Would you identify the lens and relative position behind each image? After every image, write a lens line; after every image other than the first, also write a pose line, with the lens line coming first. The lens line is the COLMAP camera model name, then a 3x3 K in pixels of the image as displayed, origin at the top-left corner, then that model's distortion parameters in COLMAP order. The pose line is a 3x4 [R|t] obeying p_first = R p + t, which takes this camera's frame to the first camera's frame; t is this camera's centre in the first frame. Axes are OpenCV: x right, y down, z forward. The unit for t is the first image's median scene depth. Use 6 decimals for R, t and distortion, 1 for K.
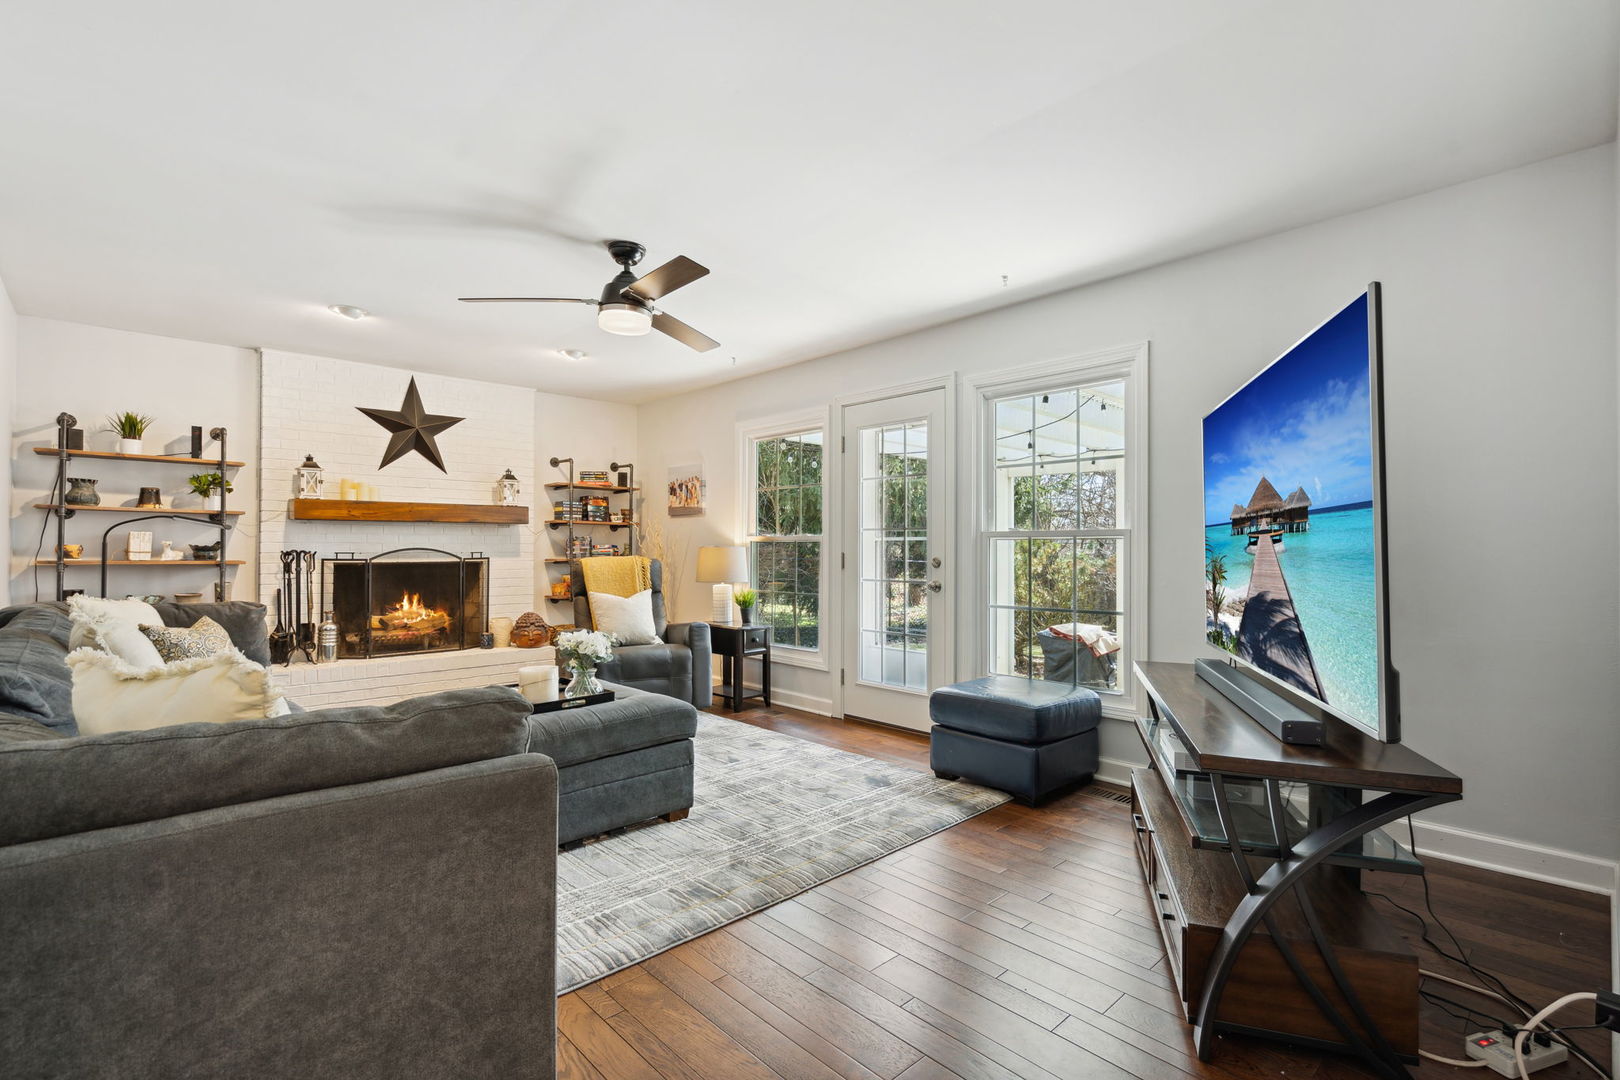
lens RADIAL K [[749.4, 0, 804.7], [0, 749.4, 538.1], [0, 0, 1]] dist [-0.005294, -0.000306]
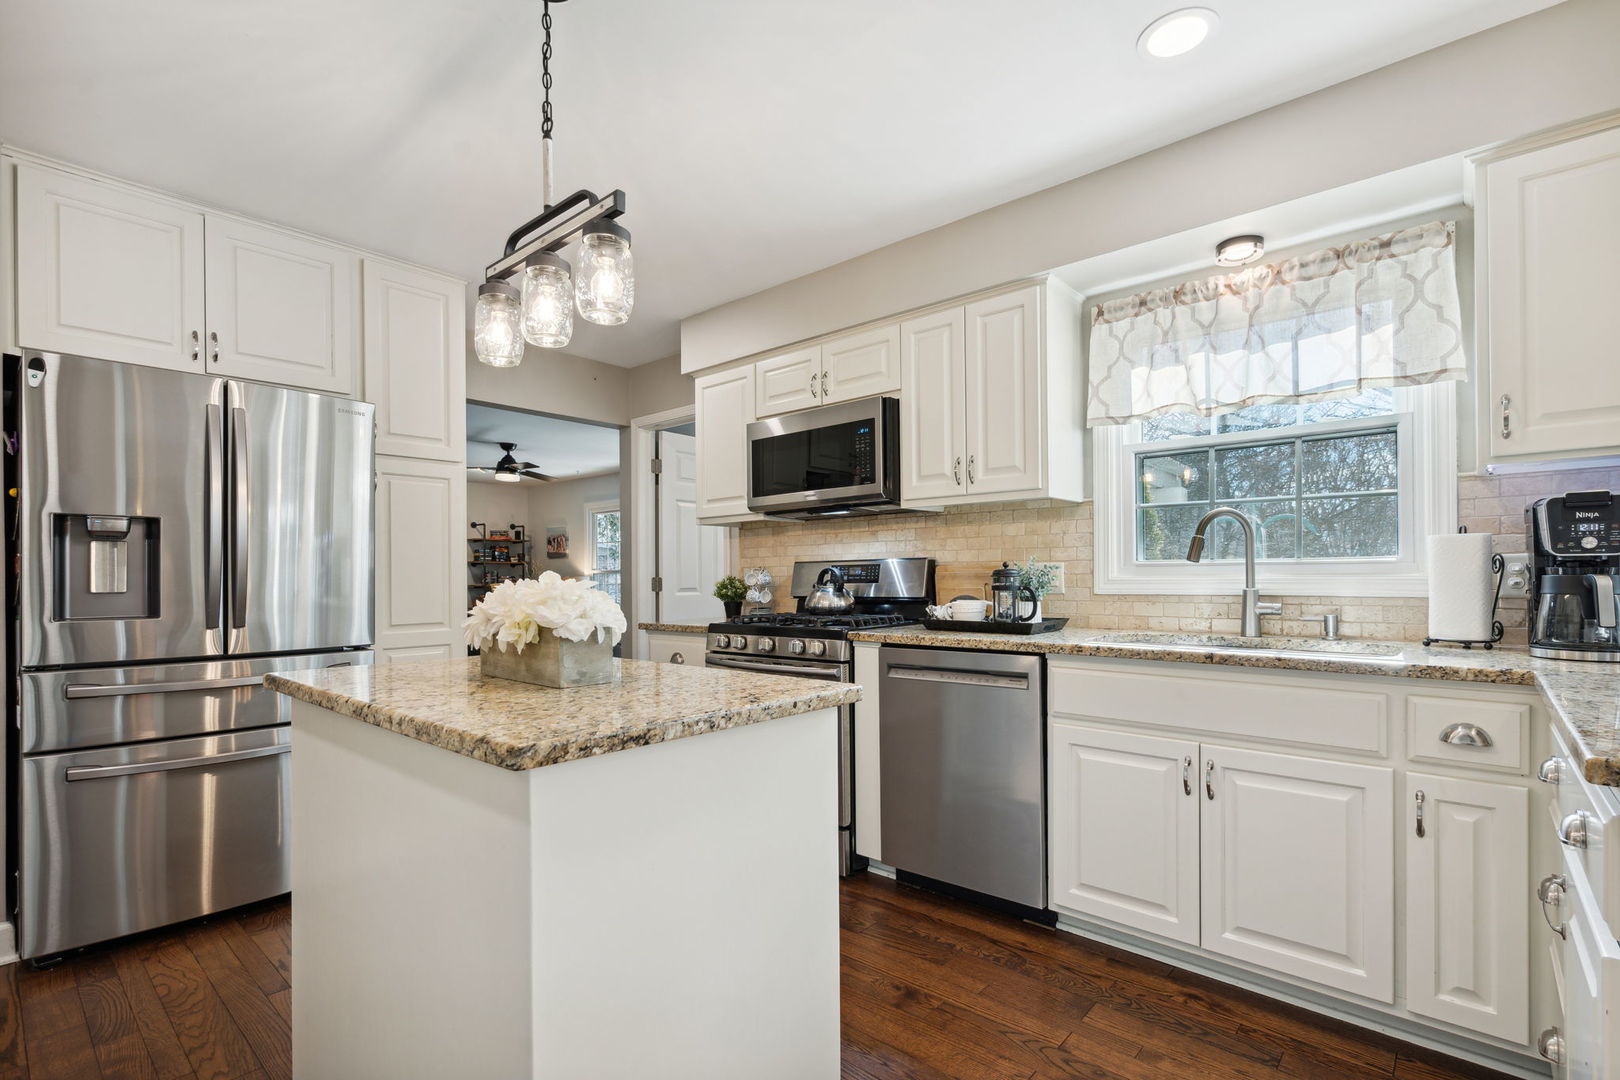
lens RADIAL K [[749.4, 0, 812.0], [0, 749.4, 568.9], [0, 0, 1]] dist [-0.005294, -0.000306]
pose [[0.994160, -0.008722, 0.107565, 0.222897], [0.008252, 0.999954, 0.004821, -0.008951], [-0.107602, -0.003906, 0.994186, -0.701980]]
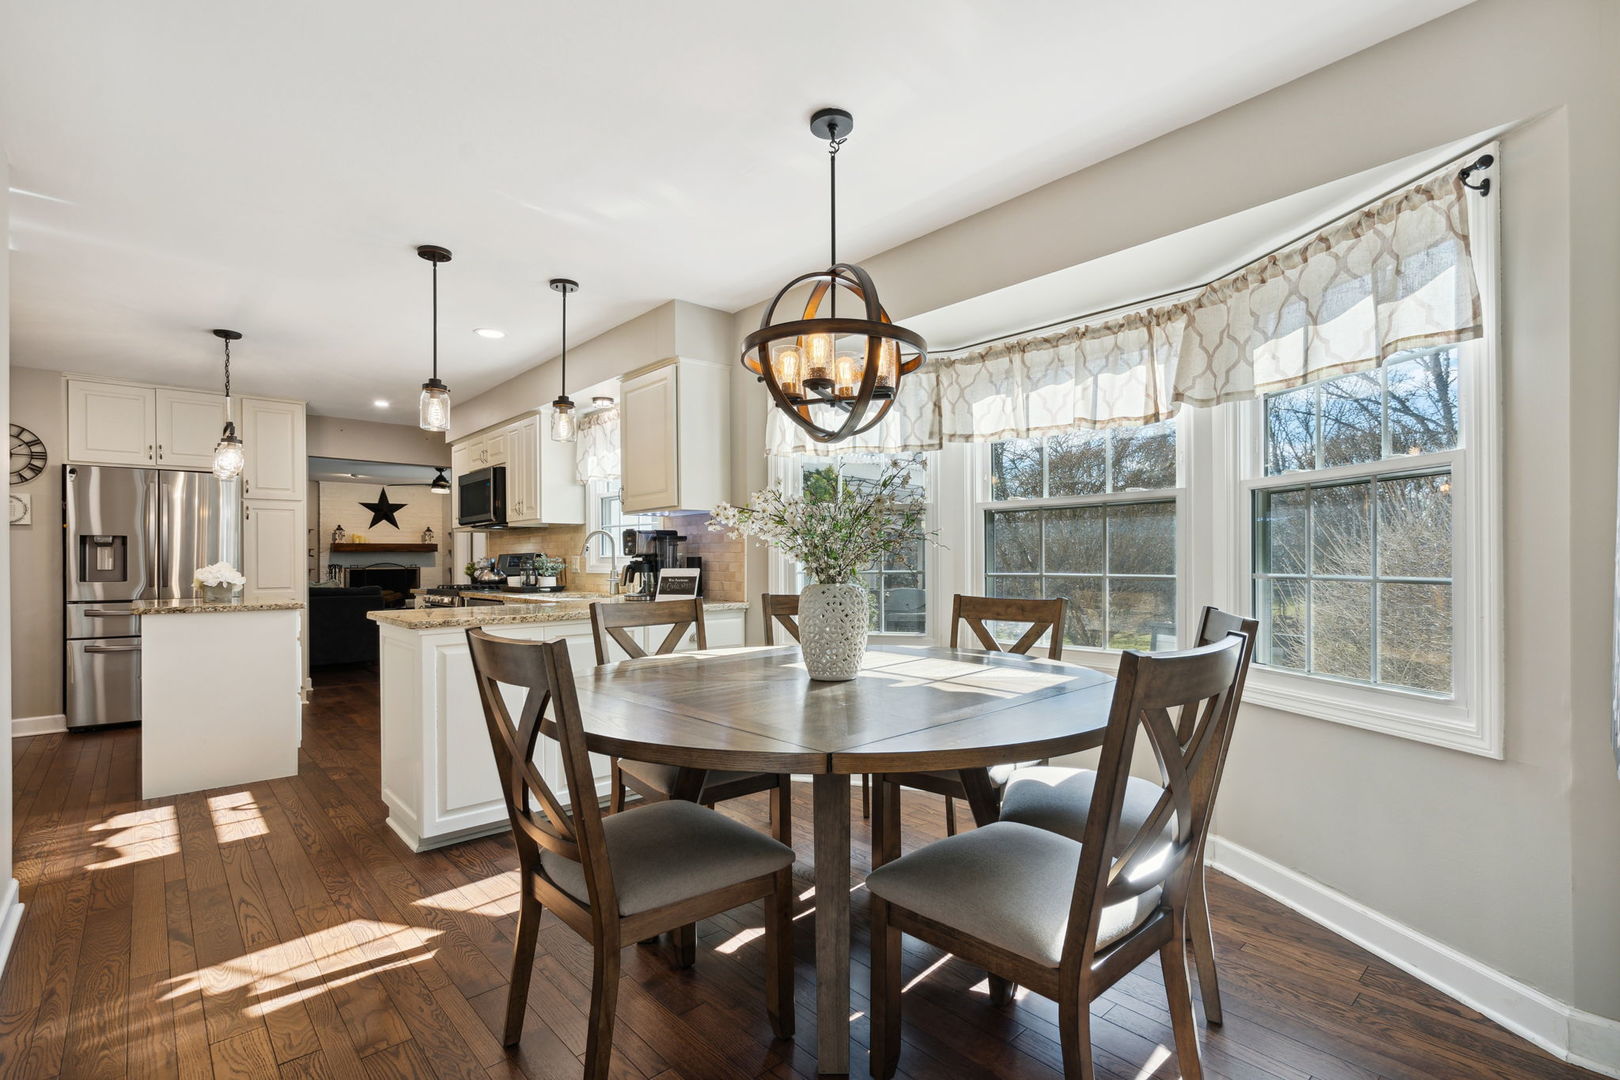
lens RADIAL K [[749.4, 0, 812.9], [0, 749.4, 554.3], [0, 0, 1]] dist [-0.005294, -0.000306]
pose [[0.999935, -0.007839, -0.008274, 0.705949], [0.007882, 0.999956, 0.005154, -0.013627], [0.008233, -0.005219, 0.999952, -1.115982]]
